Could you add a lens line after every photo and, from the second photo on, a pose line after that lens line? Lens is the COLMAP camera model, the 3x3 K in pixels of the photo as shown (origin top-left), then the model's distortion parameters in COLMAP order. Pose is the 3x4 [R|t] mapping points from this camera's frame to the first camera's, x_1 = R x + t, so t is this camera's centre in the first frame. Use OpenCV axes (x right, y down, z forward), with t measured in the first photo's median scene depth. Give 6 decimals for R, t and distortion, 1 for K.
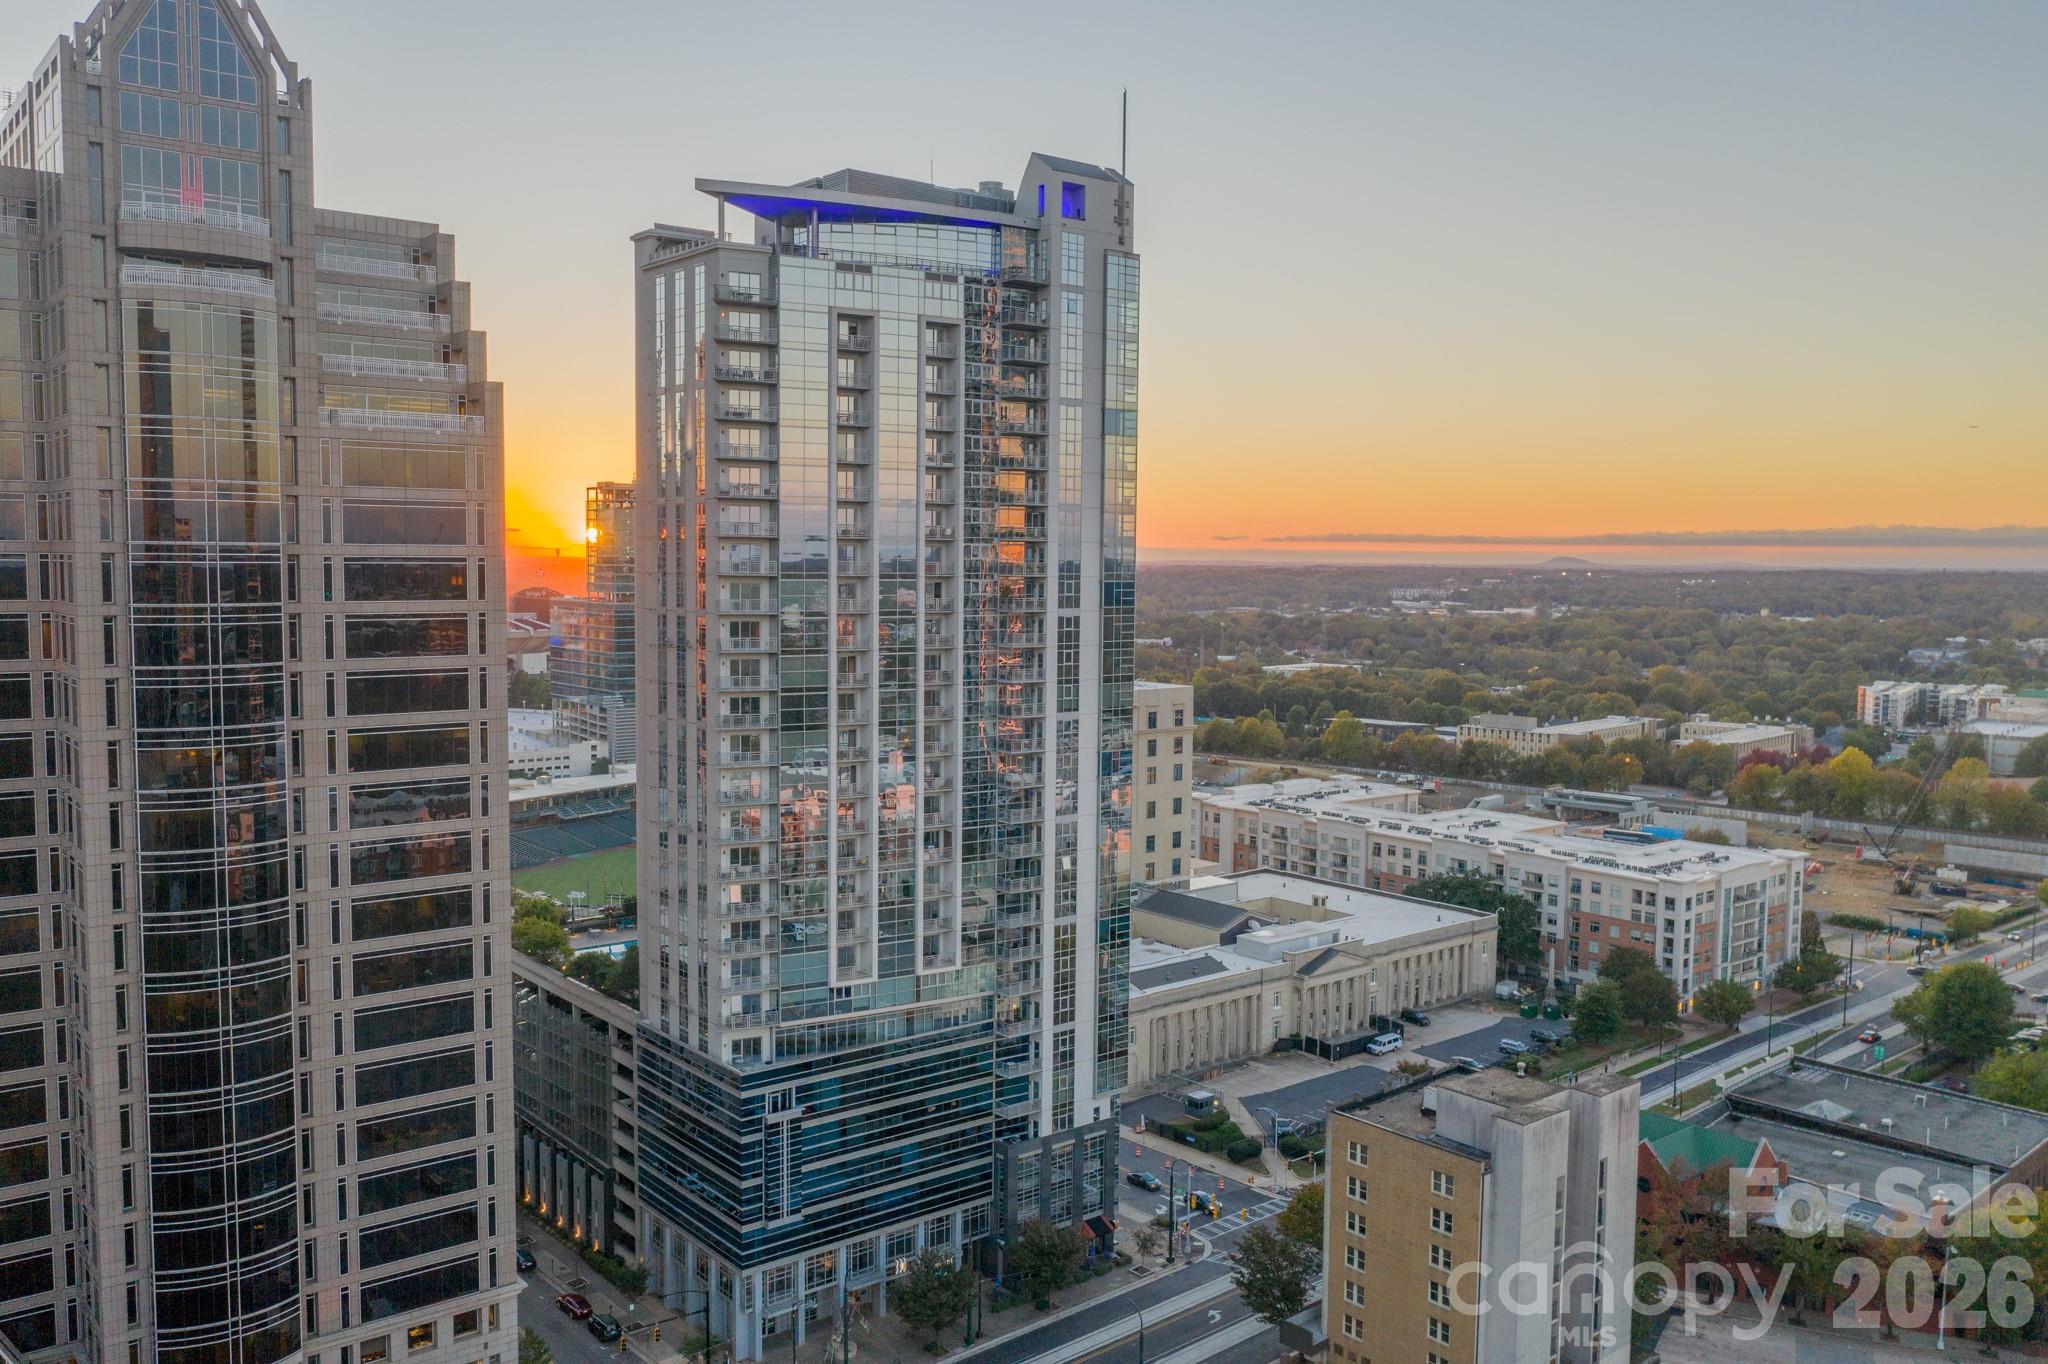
lens RADIAL K [[1590.0, 0, 1024.0], [0, 1590.0, 682.0], [0, 0, 1]] dist [-0.007370, -0.004216]
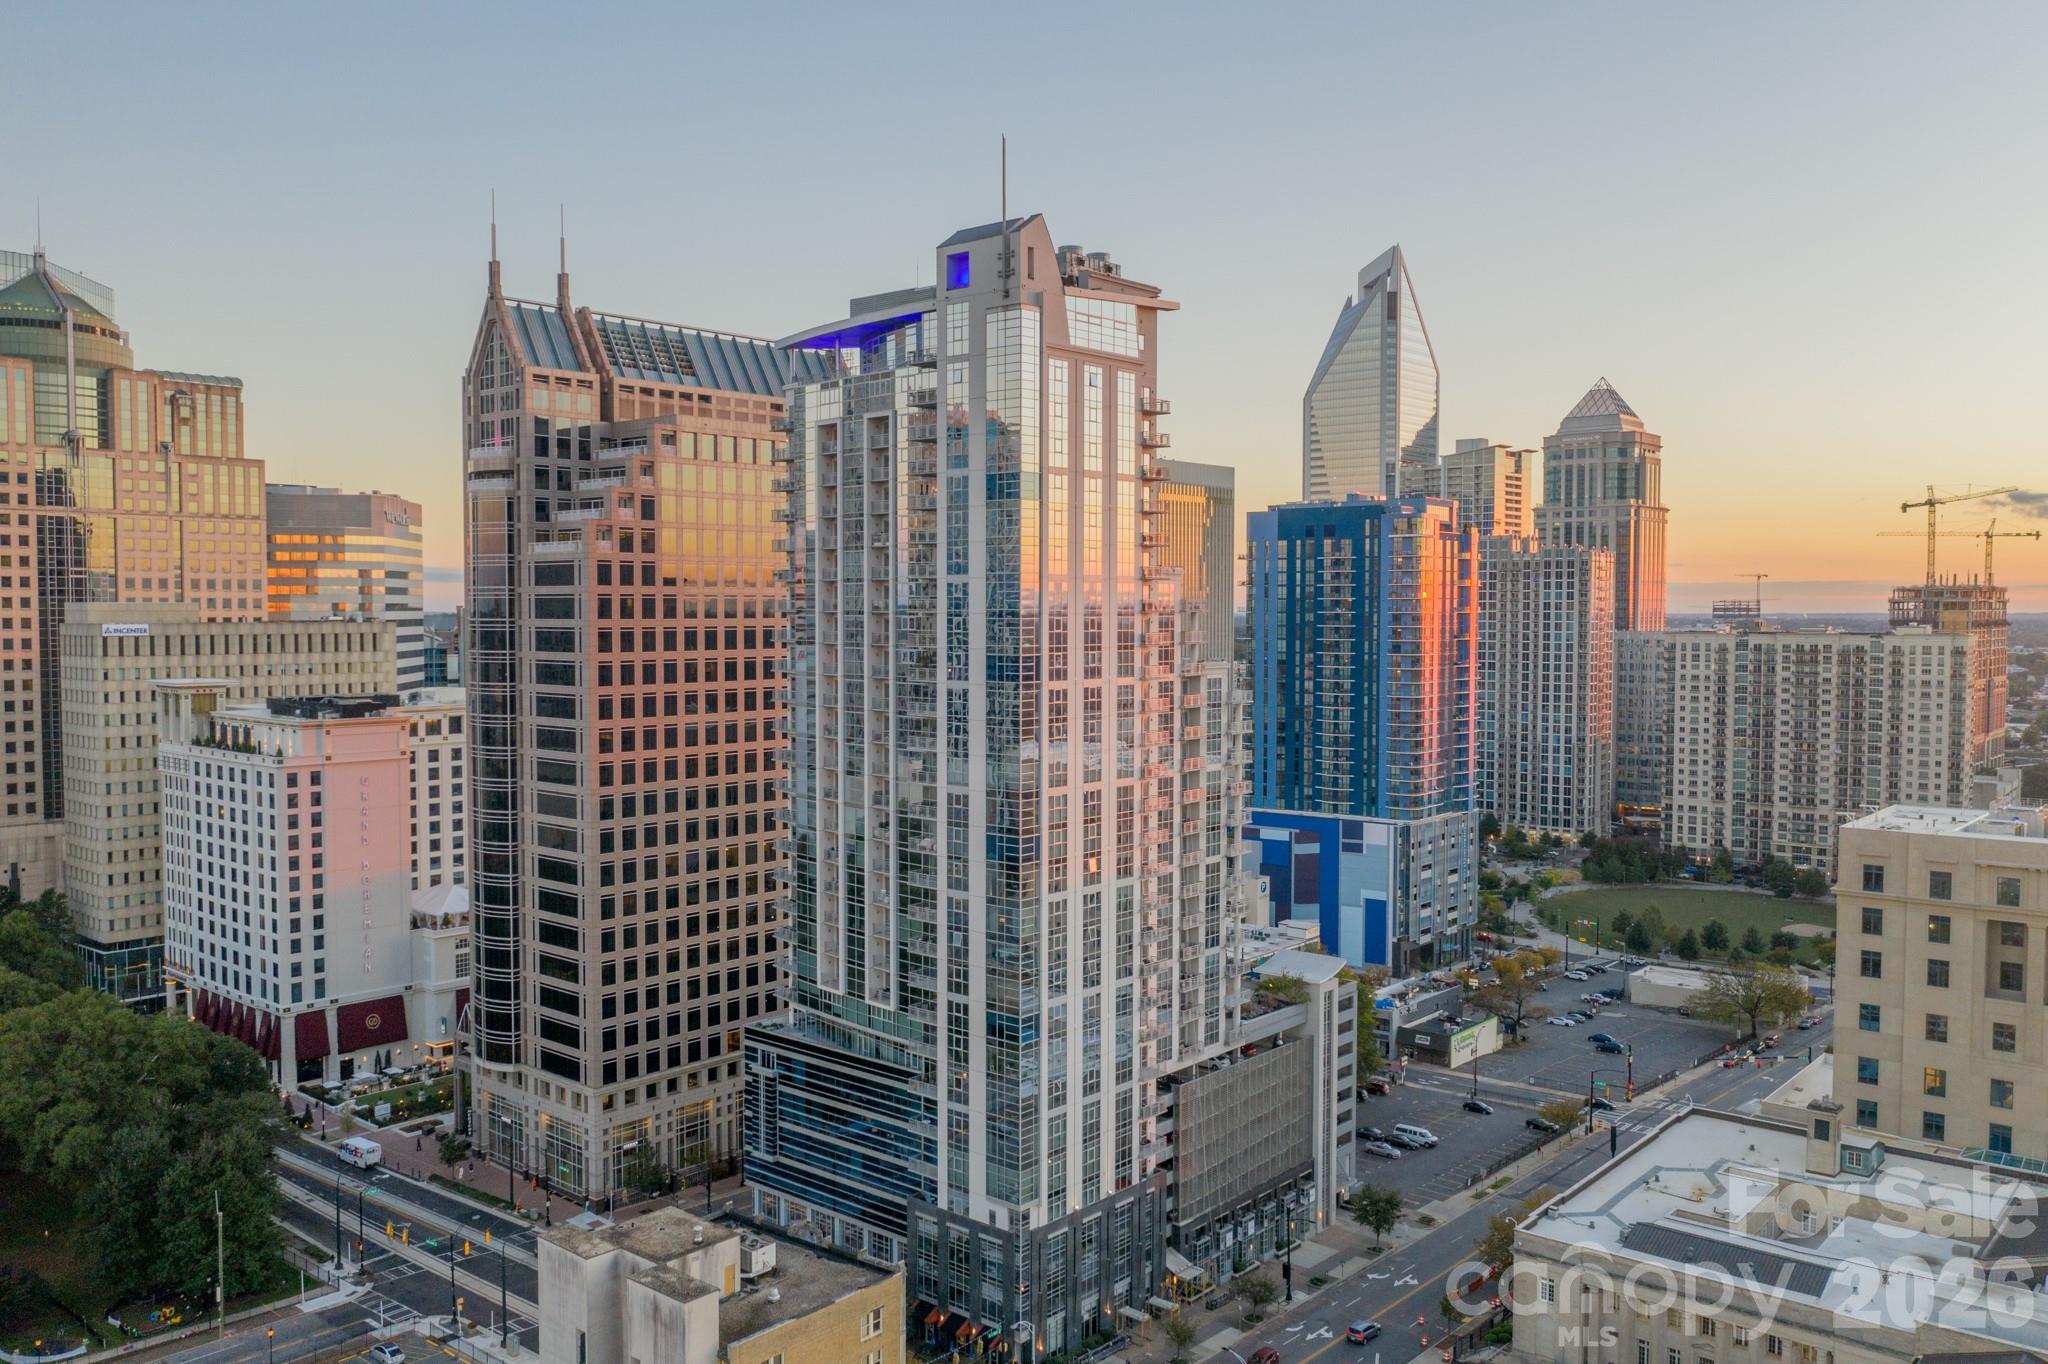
lens RADIAL K [[1615.6, 0, 963.1], [0, 1615.6, 674.1], [0, 0, 1]] dist [-0.005082, -0.002619]
pose [[0.151165, 0.031475, -0.988007, 0.321666], [-0.066342, 0.997562, 0.021629, -0.022770], [0.986280, 0.062277, 0.152885, 0.267697]]
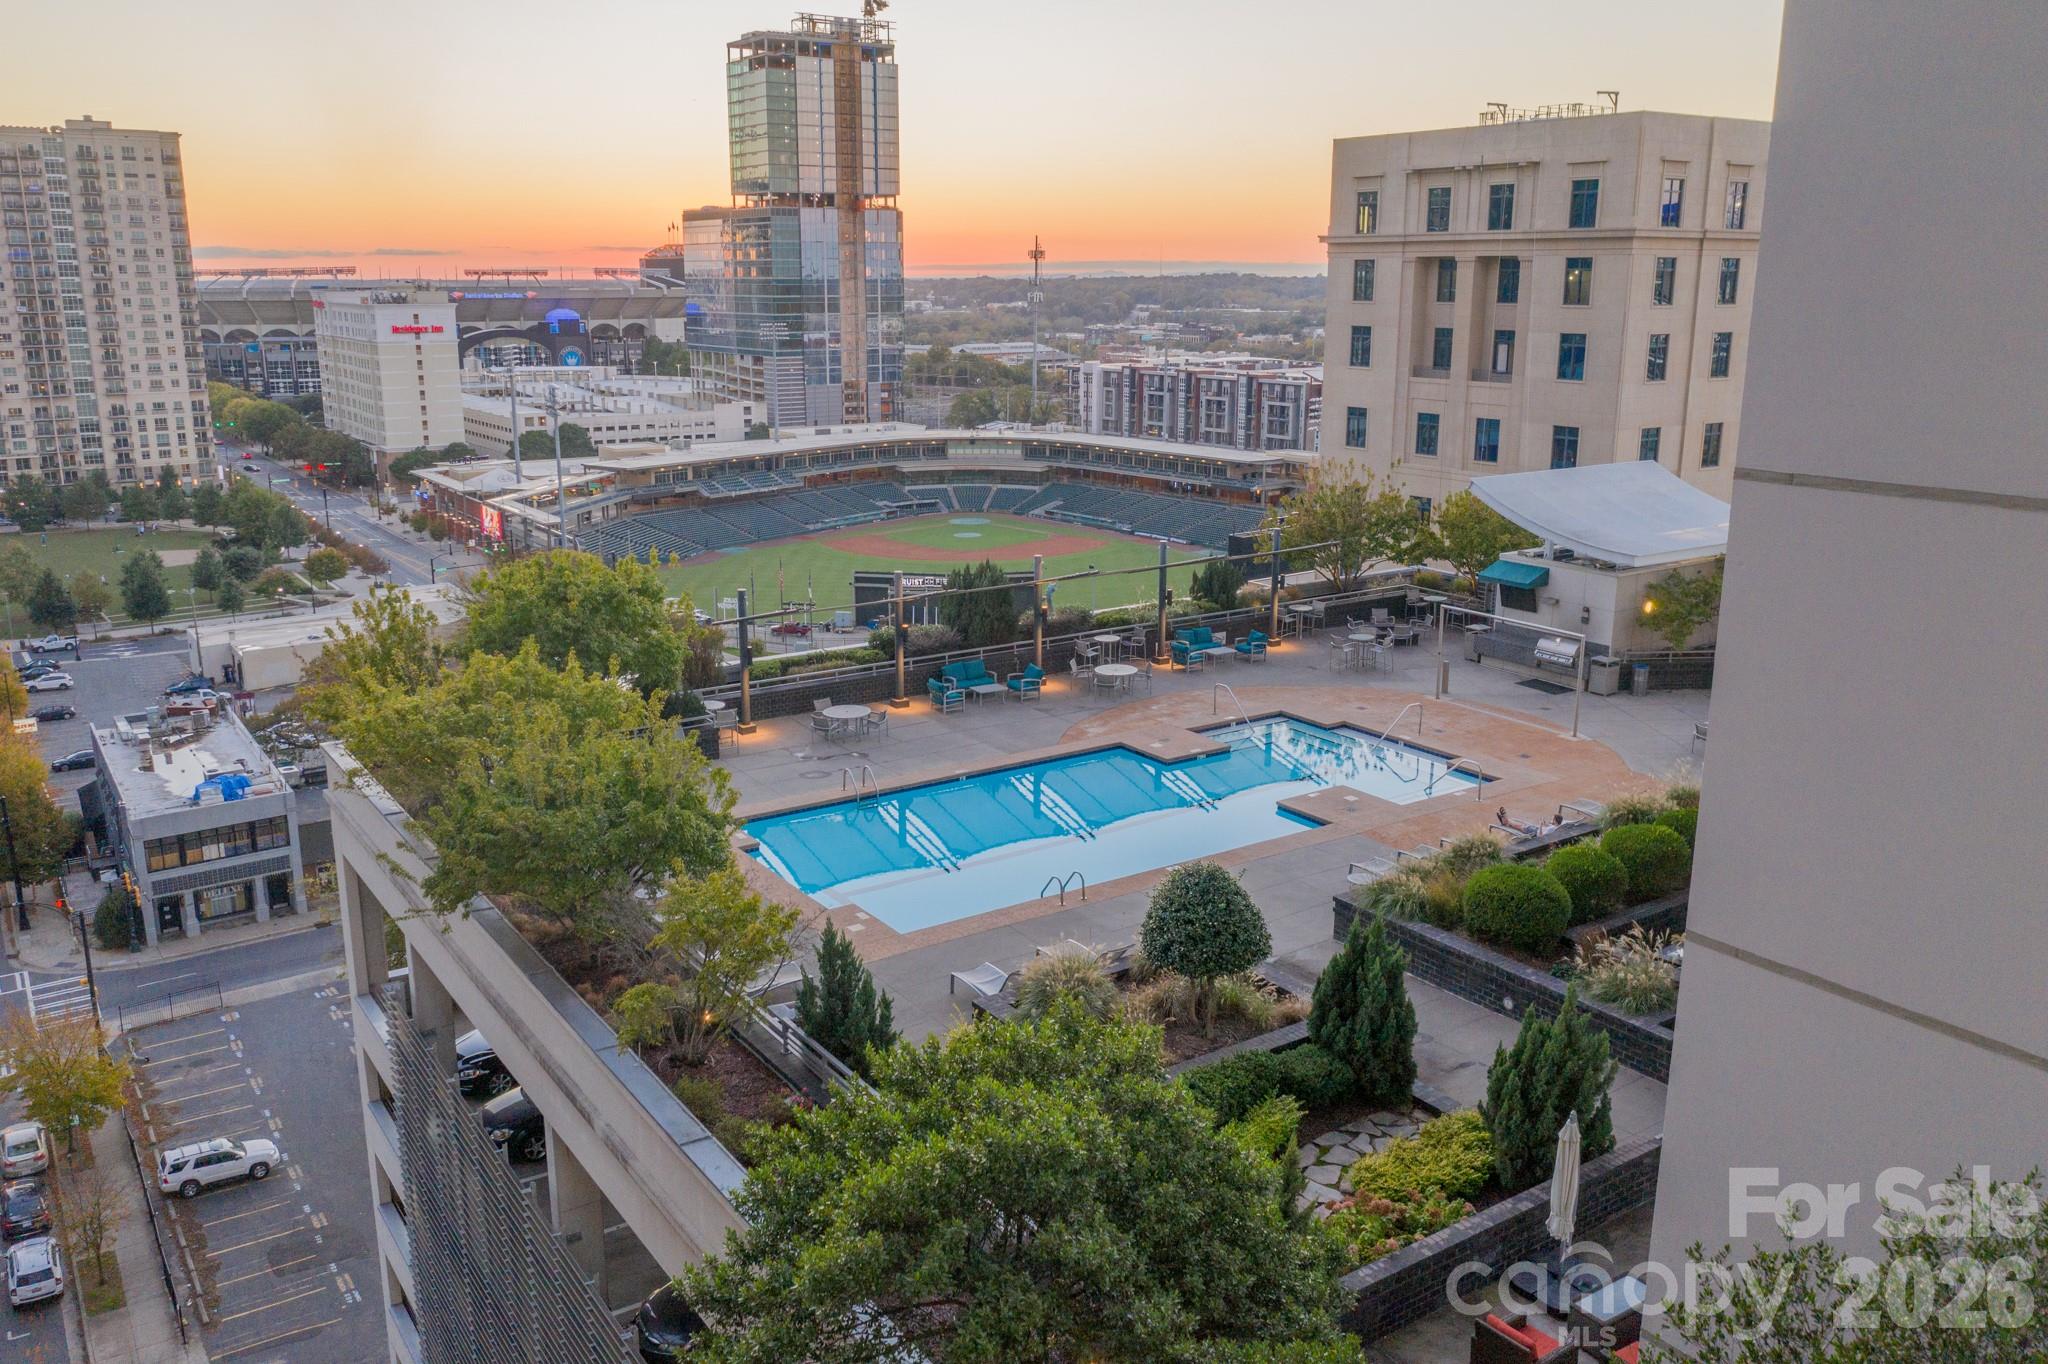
lens RADIAL K [[1590.0, 0, 1024.0], [0, 1590.0, 682.0], [0, 0, 1]] dist [-0.007370, -0.004216]
pose [[0.996125, 0.017381, -0.086210, -0.093473], [-0.002477, 0.985432, 0.170050, 0.047296], [0.087910, -0.169178, 0.981657, 0.323859]]
